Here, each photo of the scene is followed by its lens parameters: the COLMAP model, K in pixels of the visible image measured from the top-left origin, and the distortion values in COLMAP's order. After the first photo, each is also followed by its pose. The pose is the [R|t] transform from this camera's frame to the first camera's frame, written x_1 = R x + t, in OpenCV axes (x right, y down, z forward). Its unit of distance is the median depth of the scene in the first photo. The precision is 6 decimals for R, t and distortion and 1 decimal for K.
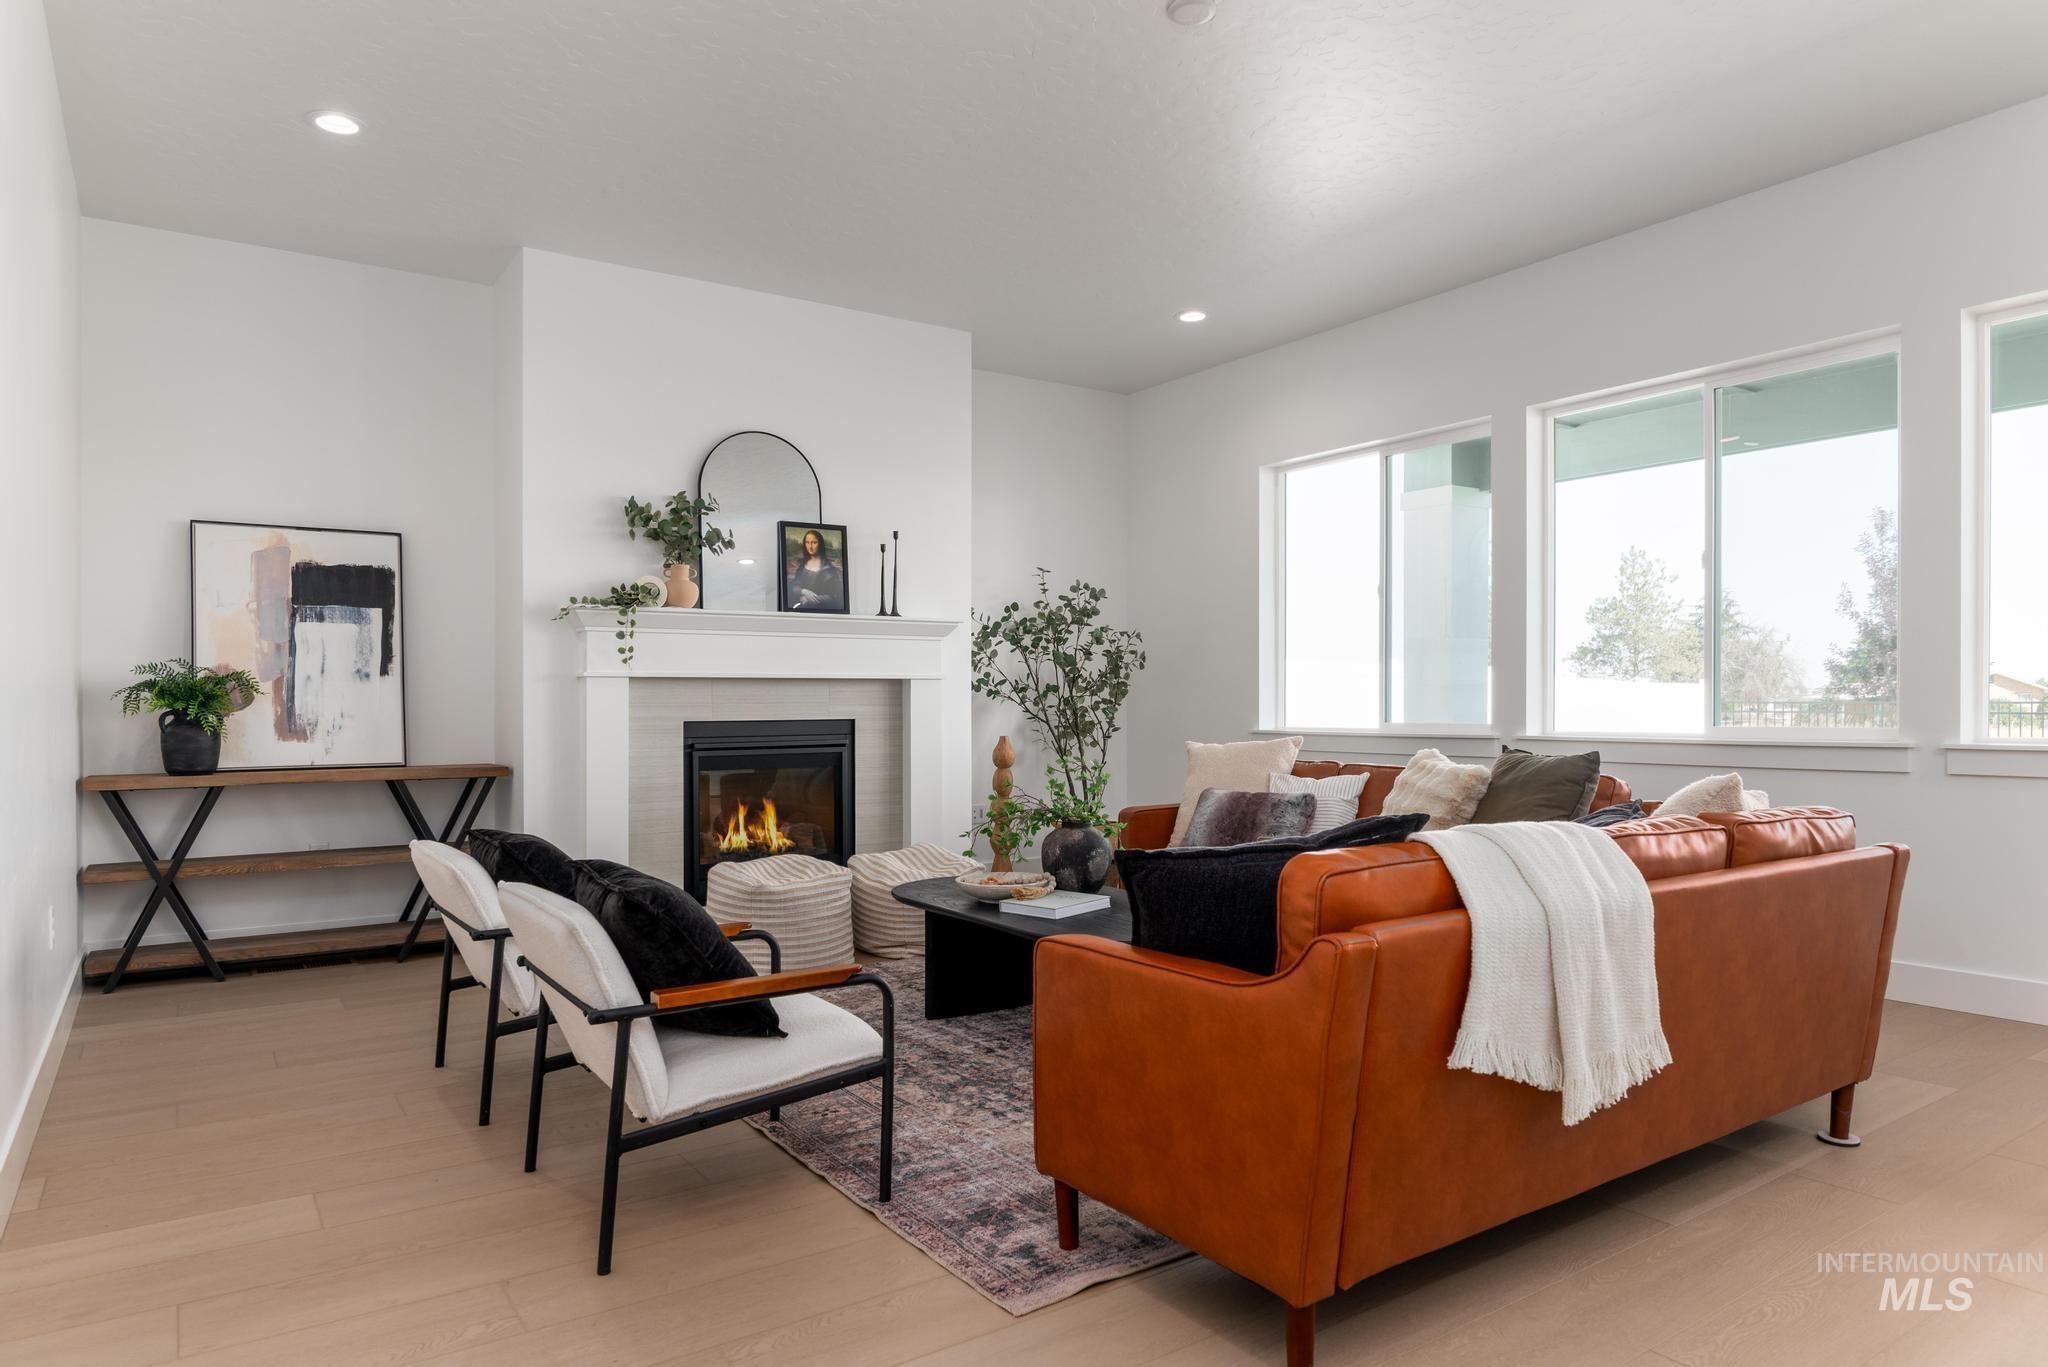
lens RADIAL K [[1237.9, 0, 1026.5], [0, 1237.9, 699.8], [0, 0, 1]] dist [-0.007203, -0.001193]
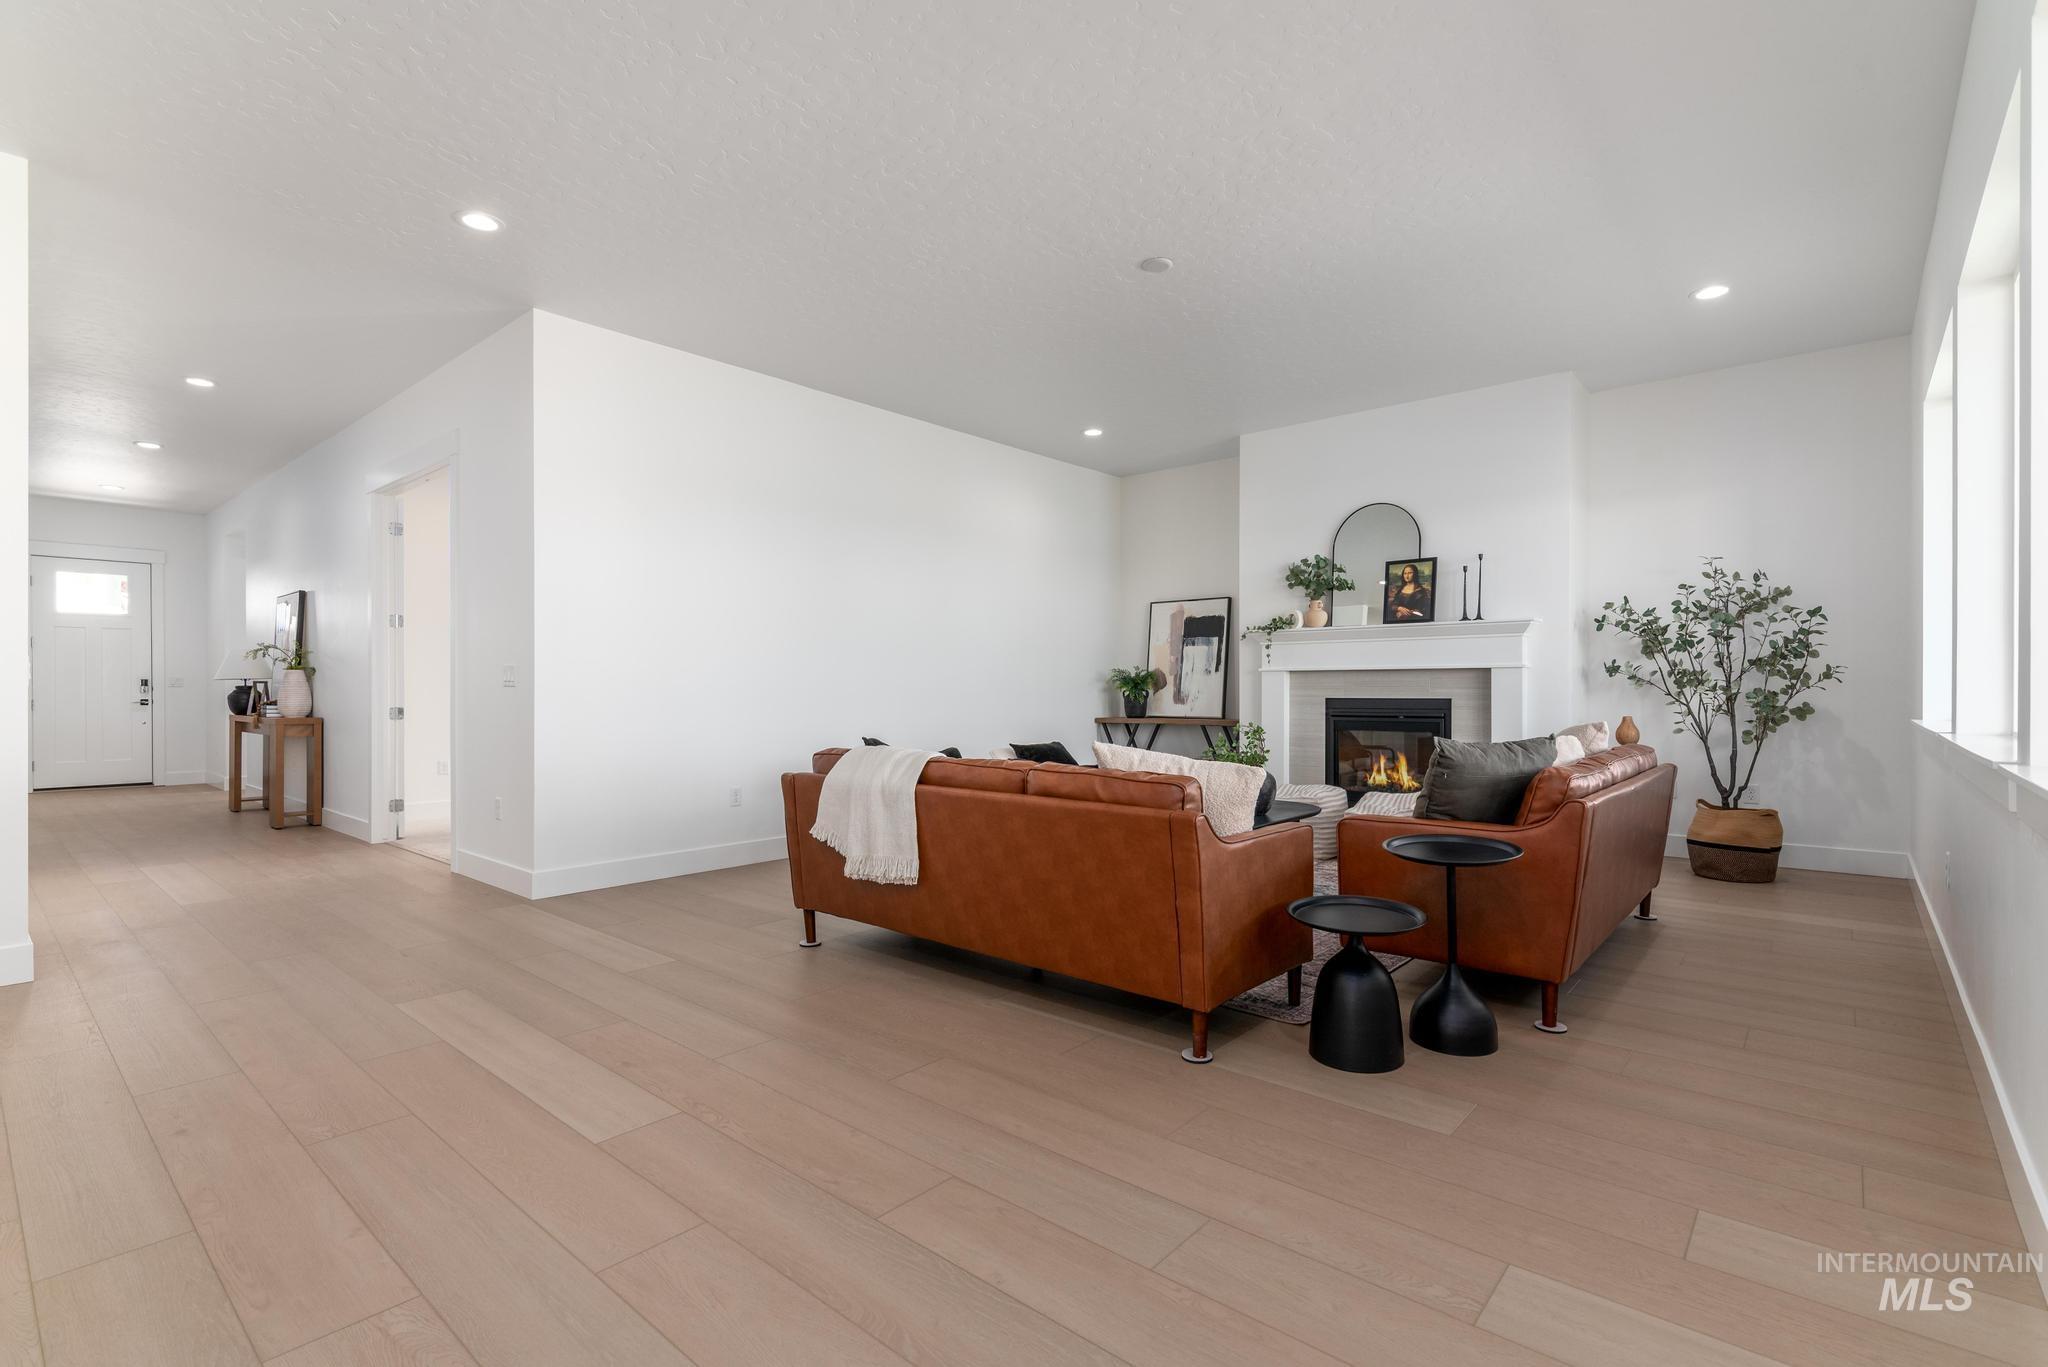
lens RADIAL K [[955.7, 0, 1024.8], [0, 955.7, 681.1], [0, 0, 1]] dist [-0.000239, -0.000063]
pose [[0.245883, 0.000501, -0.969299, 0.826986], [0.007538, 0.999969, 0.002429, -0.010436], [0.969270, -0.007904, 0.245872, 0.324787]]
